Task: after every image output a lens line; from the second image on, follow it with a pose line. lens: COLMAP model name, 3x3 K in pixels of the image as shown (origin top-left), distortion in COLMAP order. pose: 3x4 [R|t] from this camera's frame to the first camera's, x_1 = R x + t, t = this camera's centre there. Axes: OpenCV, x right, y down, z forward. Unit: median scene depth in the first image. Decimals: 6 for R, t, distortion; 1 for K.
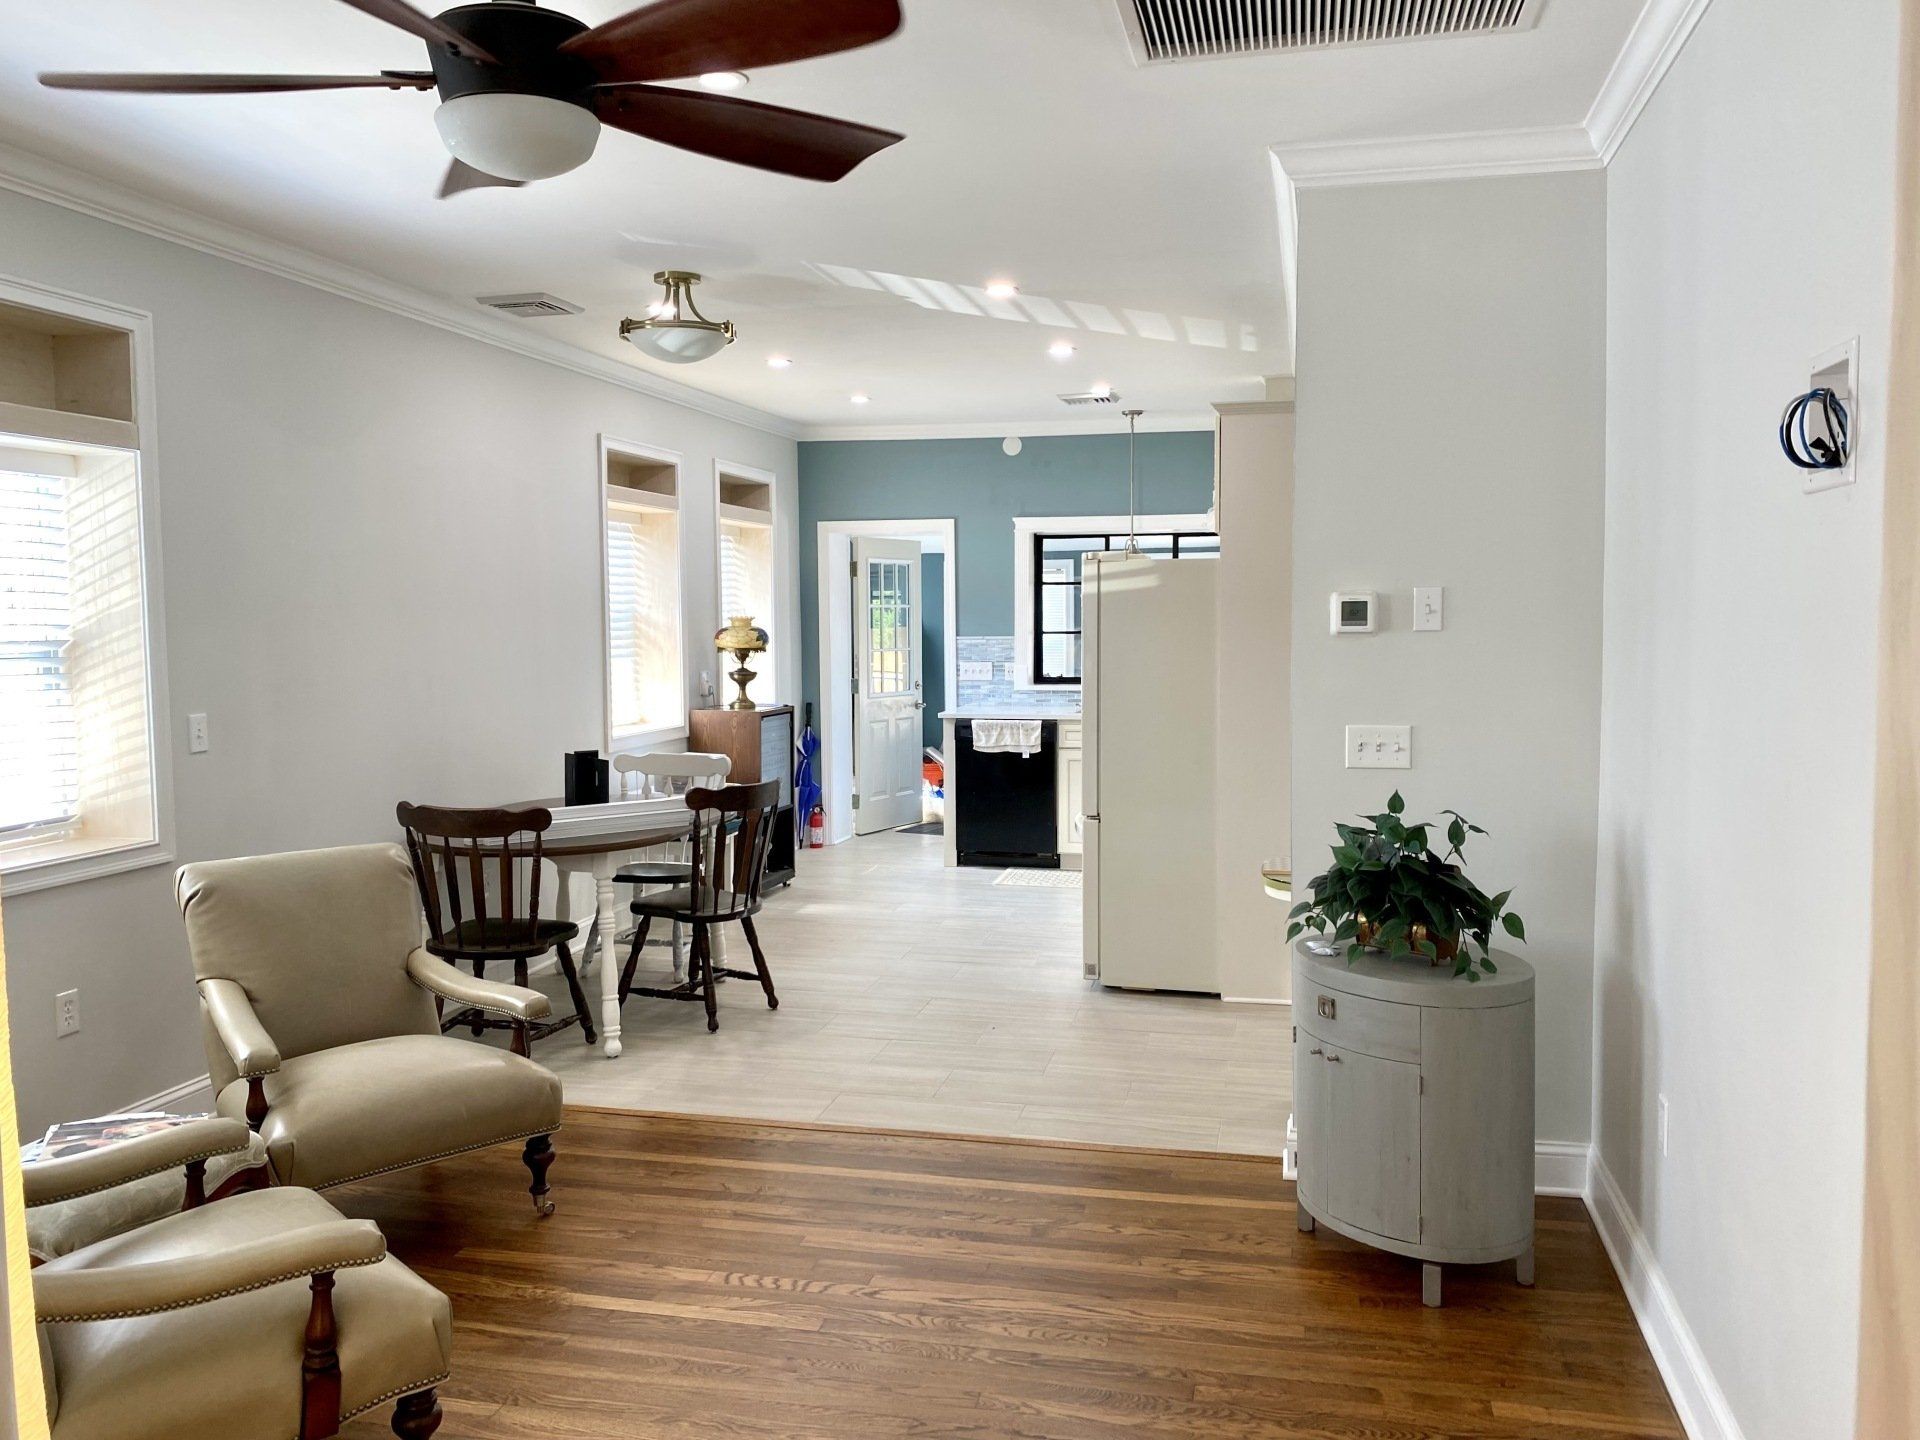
lens RADIAL K [[1477.7, 0, 960.0], [0, 1477.7, 720.0], [0, 0, 1]] dist [0.073323, 0.002476]
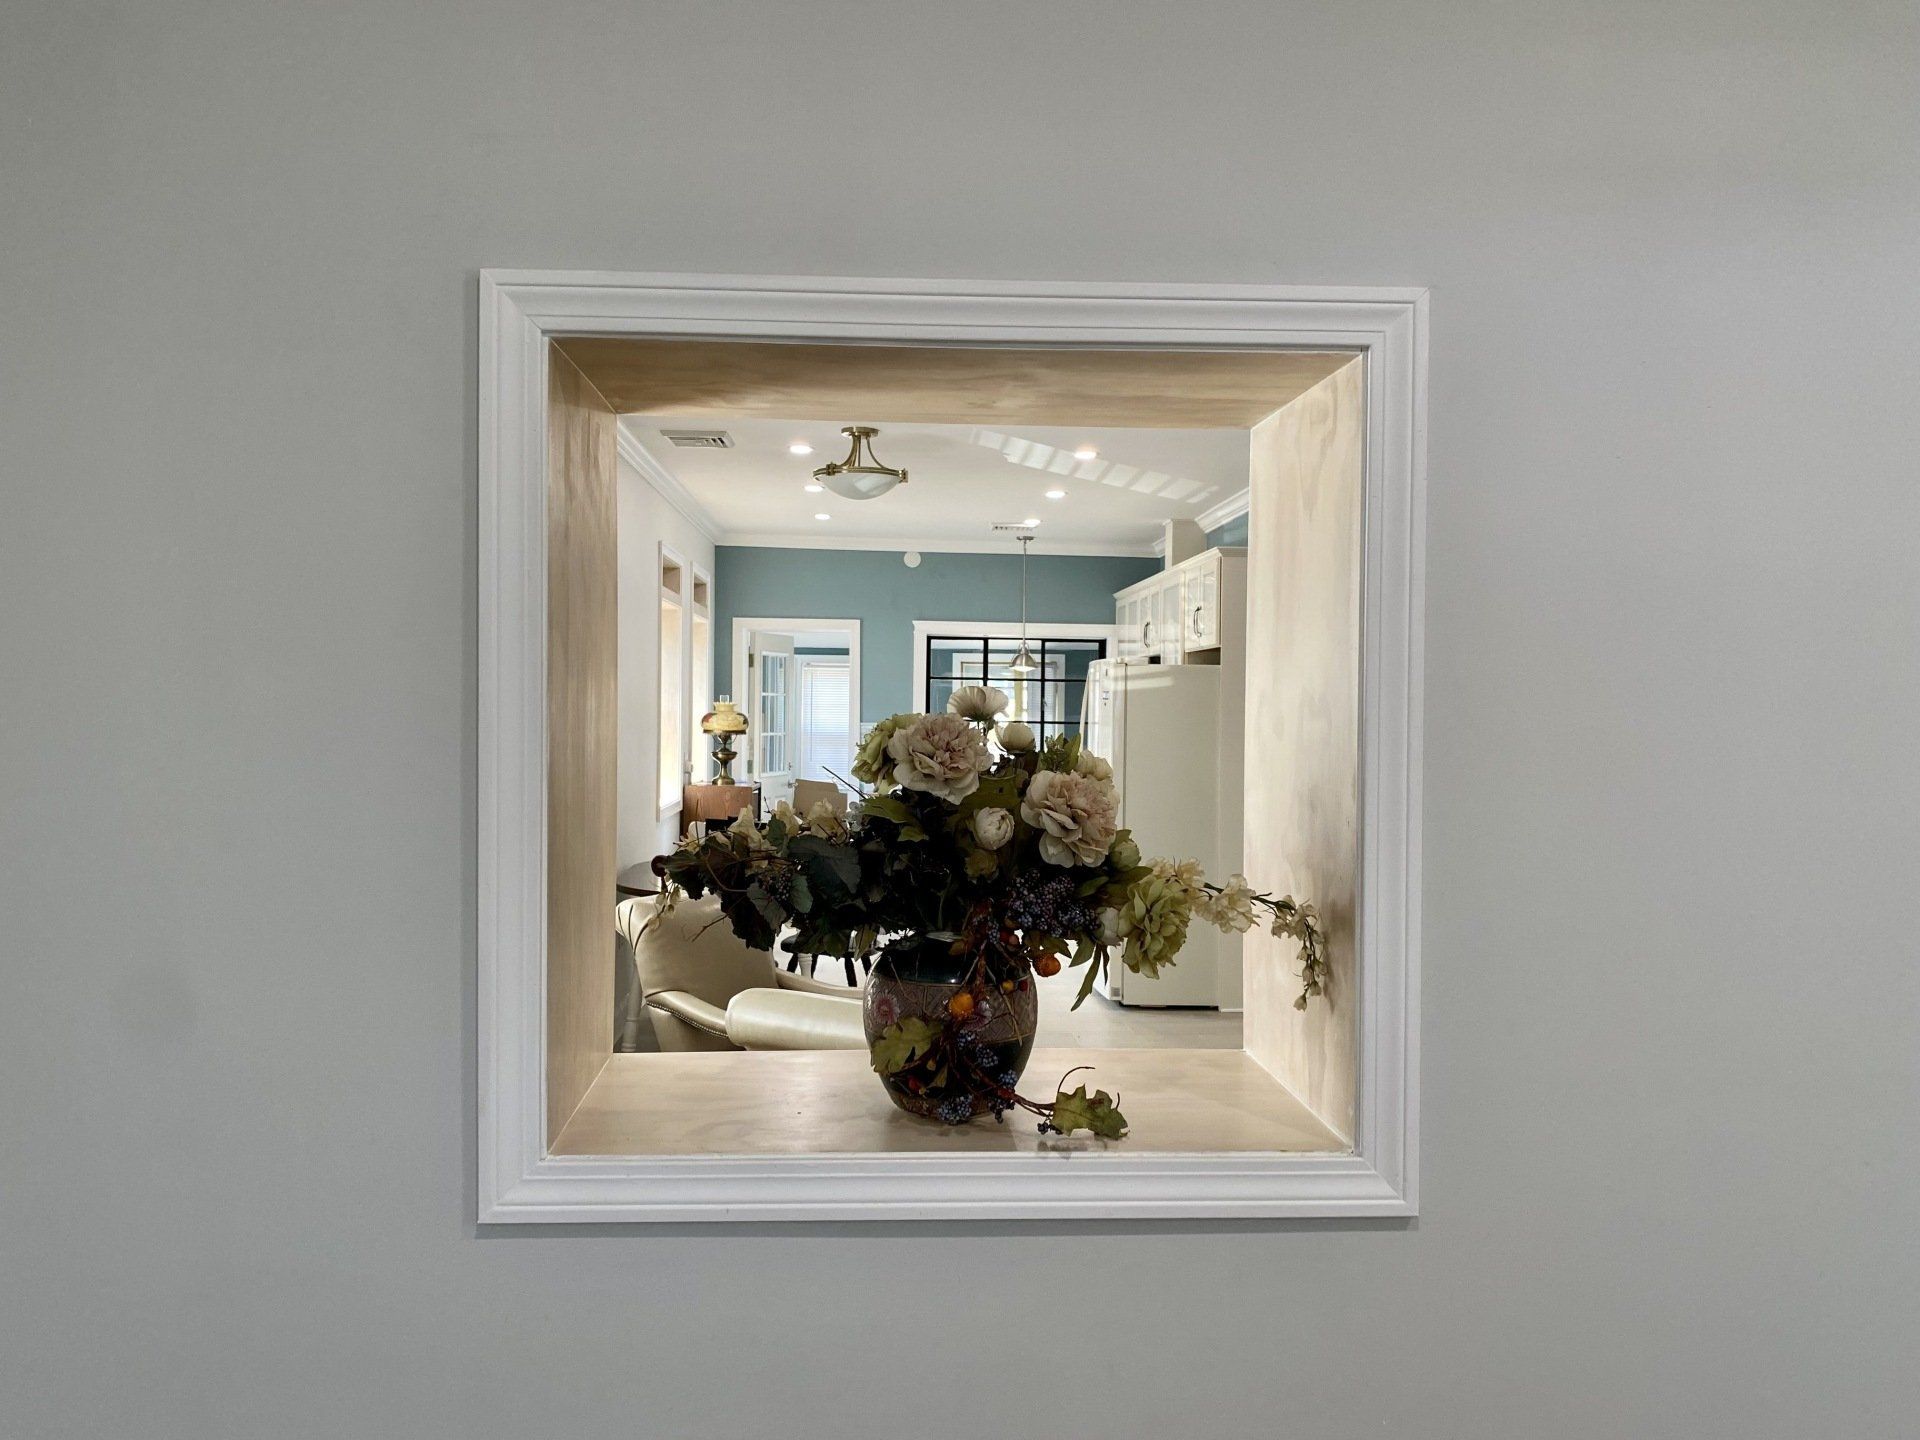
lens RADIAL K [[1477.7, 0, 960.0], [0, 1477.7, 720.0], [0, 0, 1]] dist [0.073323, 0.002476]
pose [[0.956320, 0.013990, 0.291987, -0.279106], [0.003555, 0.998224, -0.059471, 0.009701], [-0.292301, 0.057911, 0.954571, -0.111624]]
